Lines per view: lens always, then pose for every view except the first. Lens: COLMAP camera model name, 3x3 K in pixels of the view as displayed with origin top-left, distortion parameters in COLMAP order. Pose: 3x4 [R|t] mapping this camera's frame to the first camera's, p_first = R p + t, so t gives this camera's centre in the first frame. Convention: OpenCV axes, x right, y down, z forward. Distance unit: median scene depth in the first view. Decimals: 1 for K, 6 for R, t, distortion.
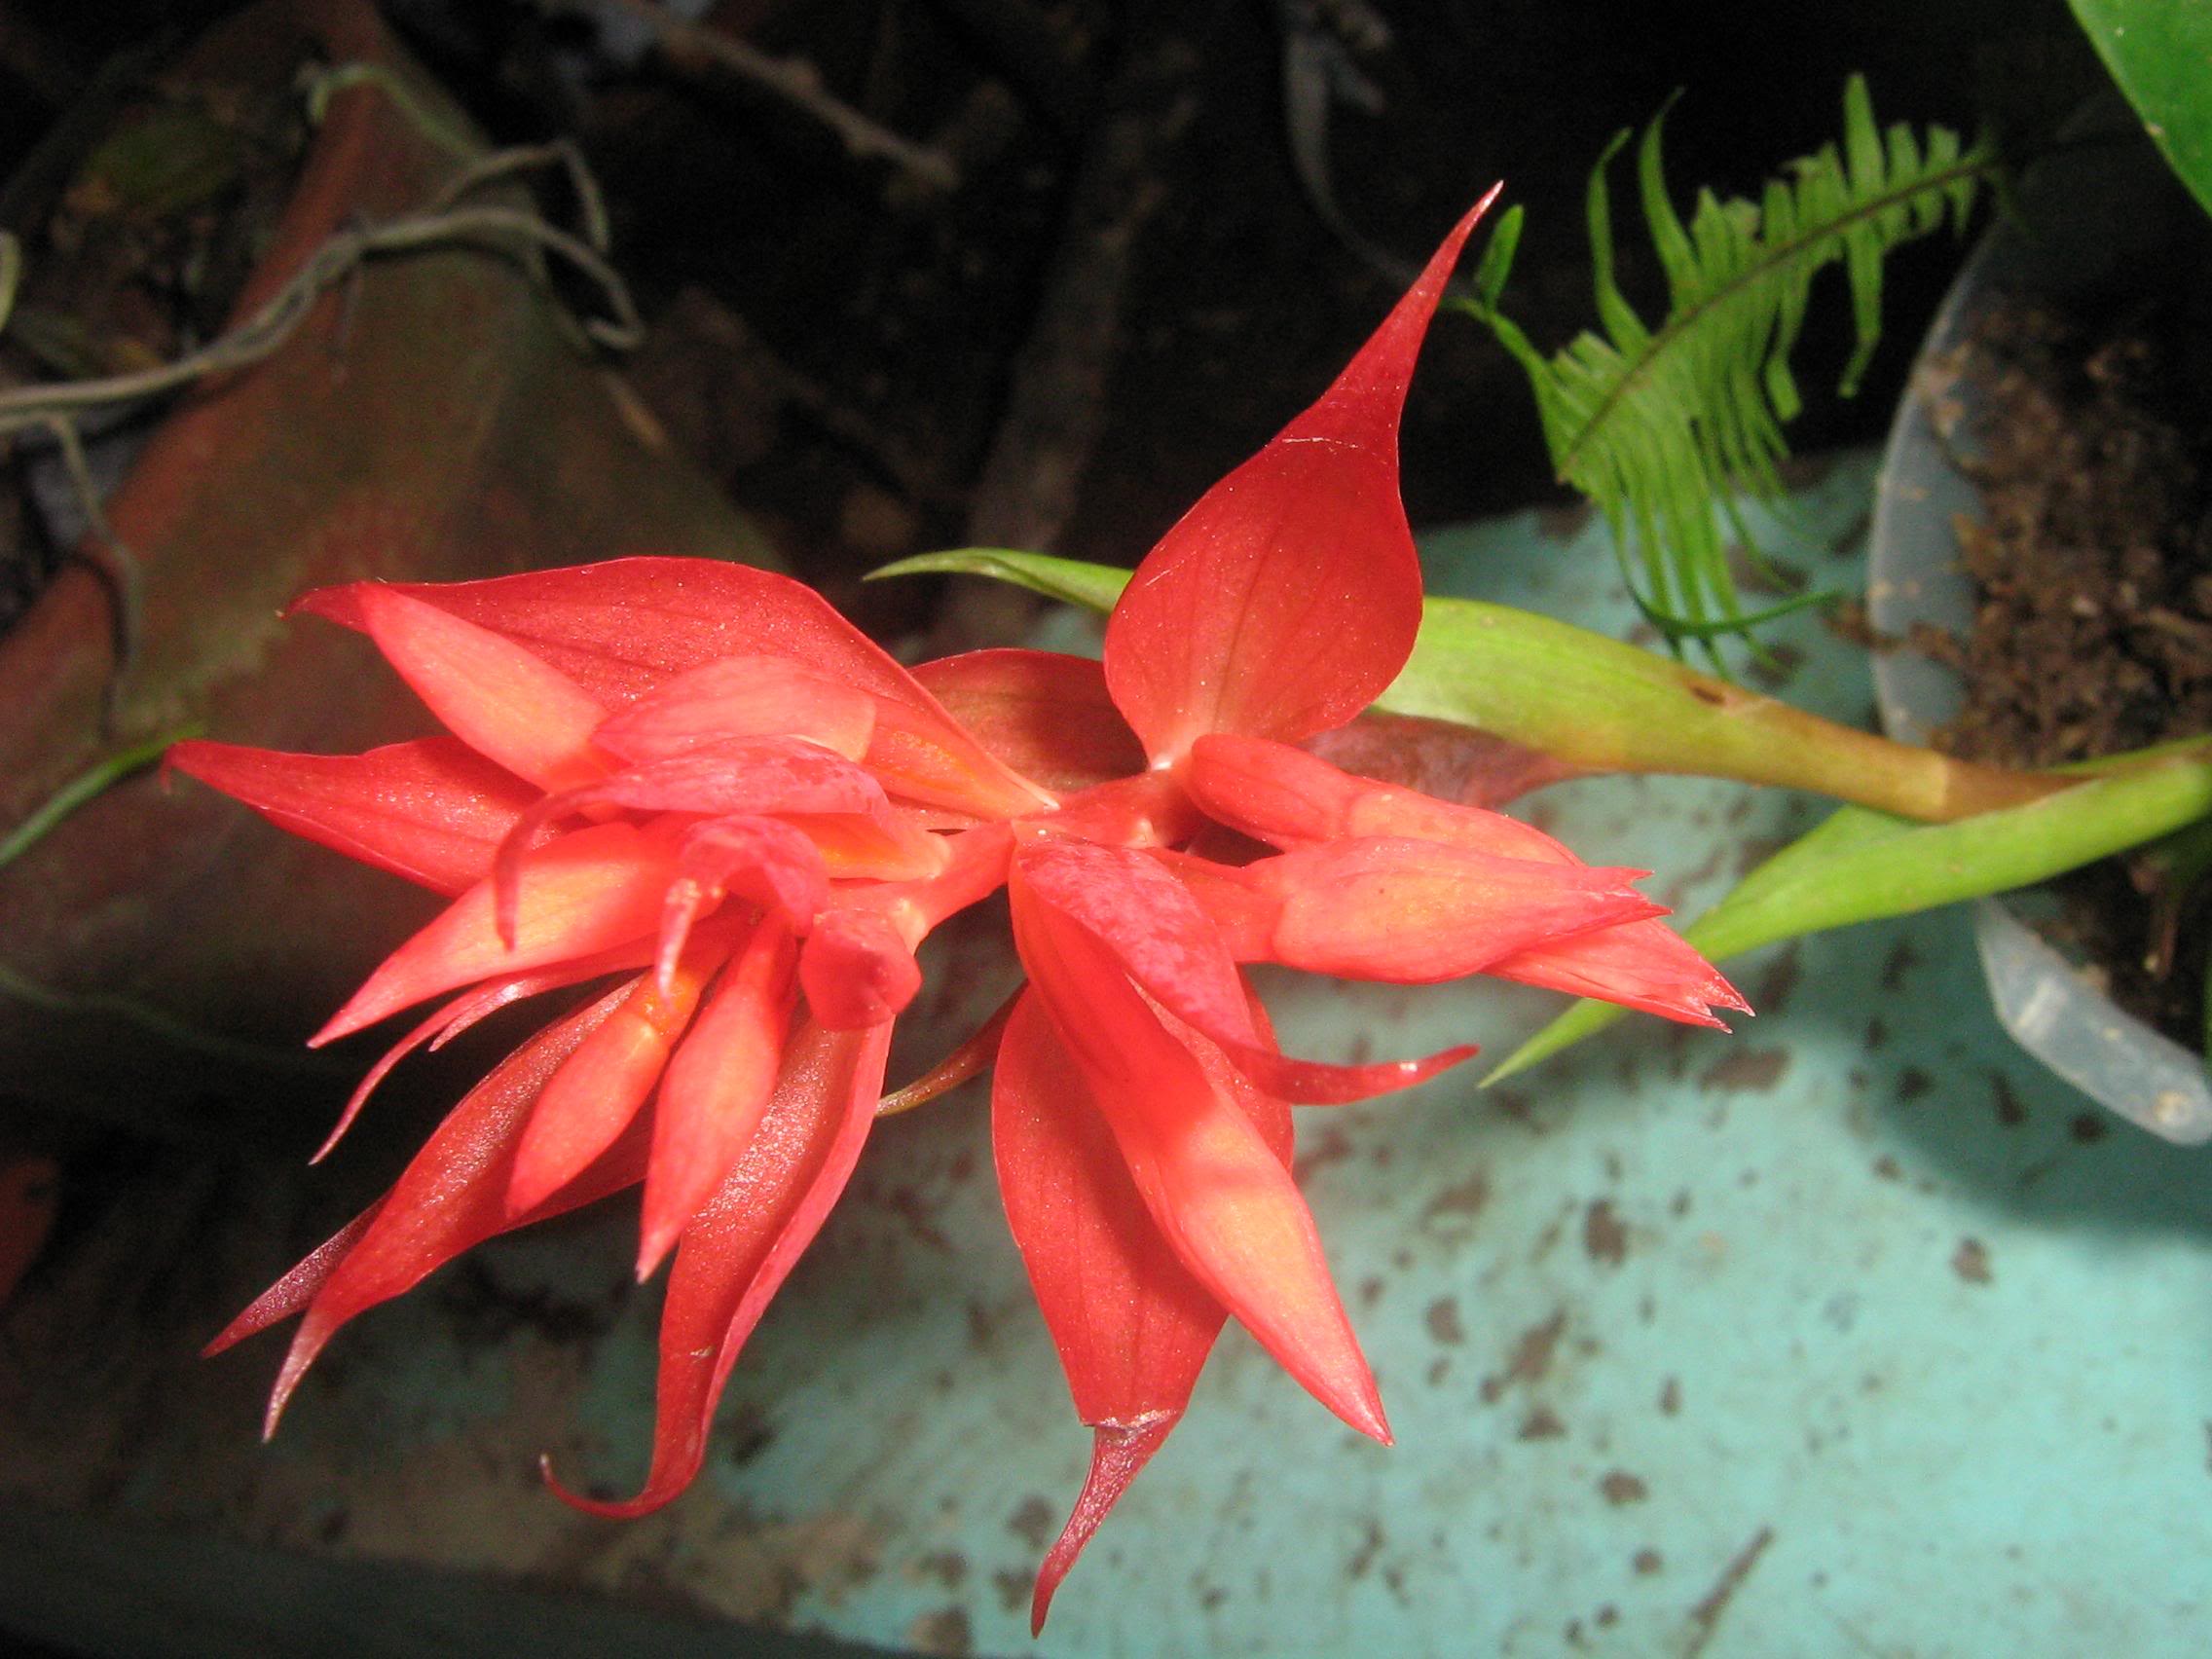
lens RADIAL K [[2651.0, 0, 1106.0], [0, 2651.0, 829.5], [0, 0, 1]] dist [-0.070471, -0.040972]
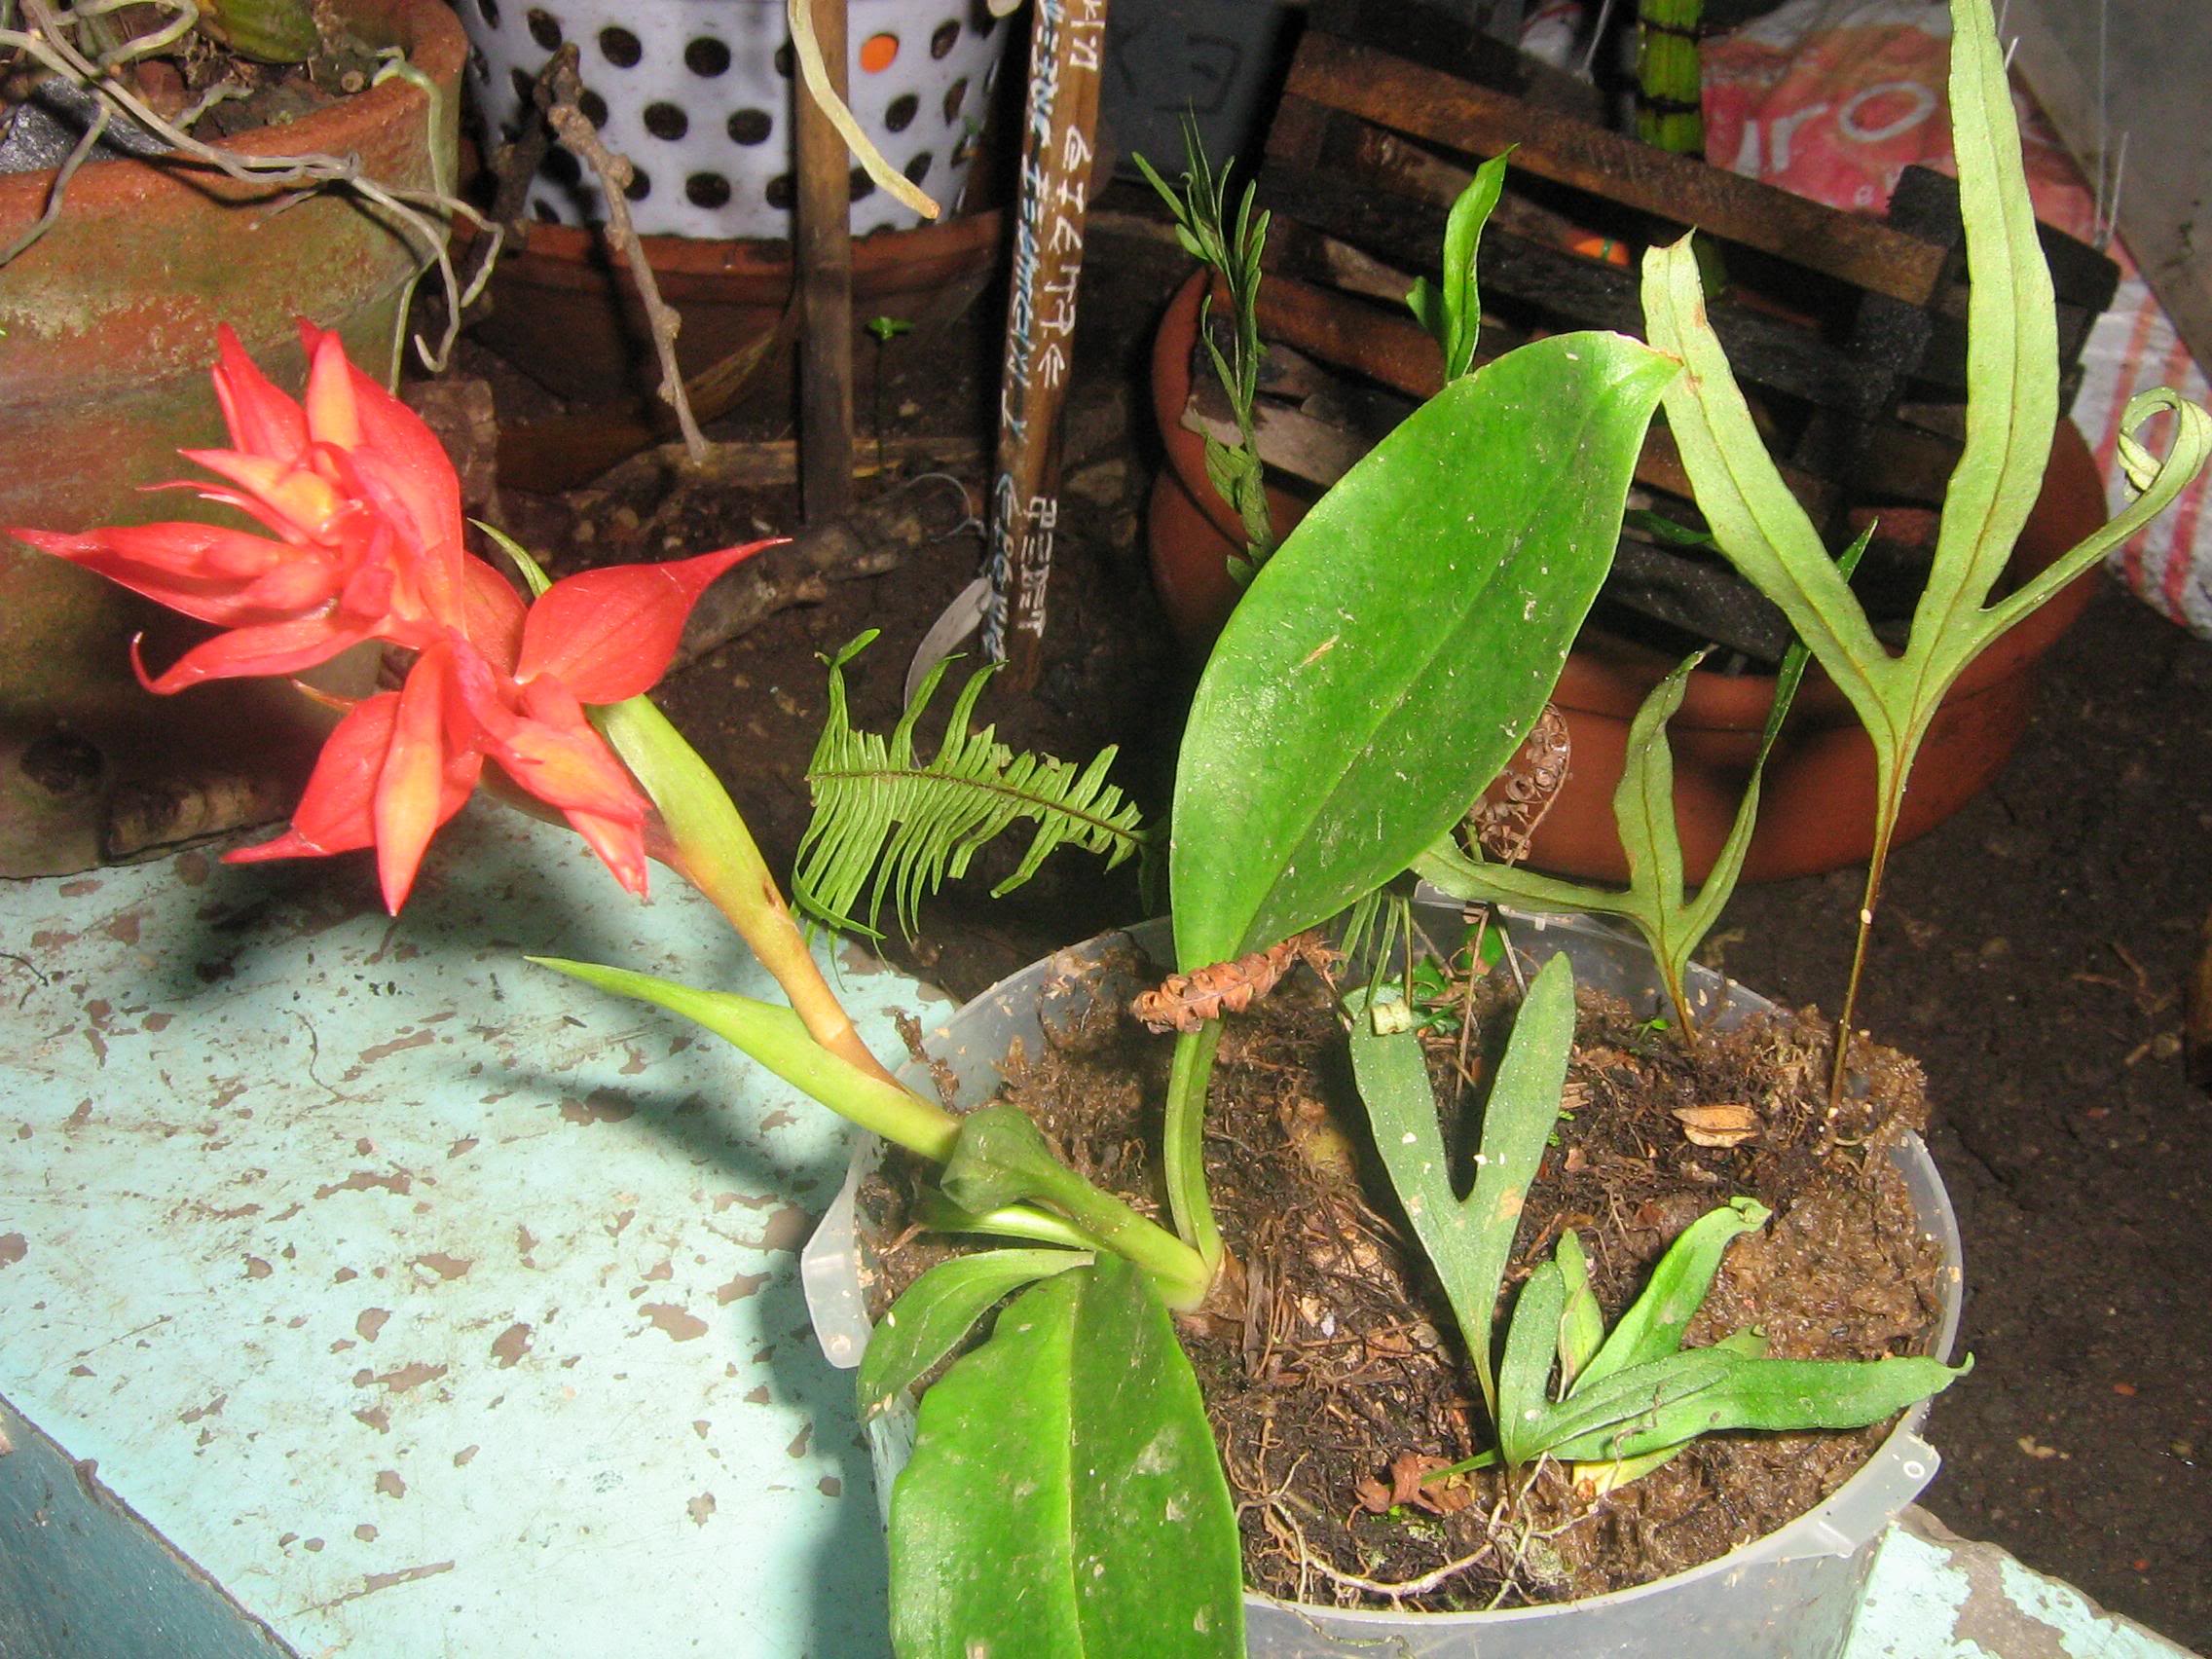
lens RADIAL K [[2651.0, 0, 1106.0], [0, 2651.0, 829.5], [0, 0, 1]] dist [-0.070471, -0.040972]
pose [[0.722122, 0.680565, 0.123981, 0.070145], [-0.641707, 0.725957, -0.247381, 0.108518], [-0.258364, 0.099080, 0.960953, -0.388724]]
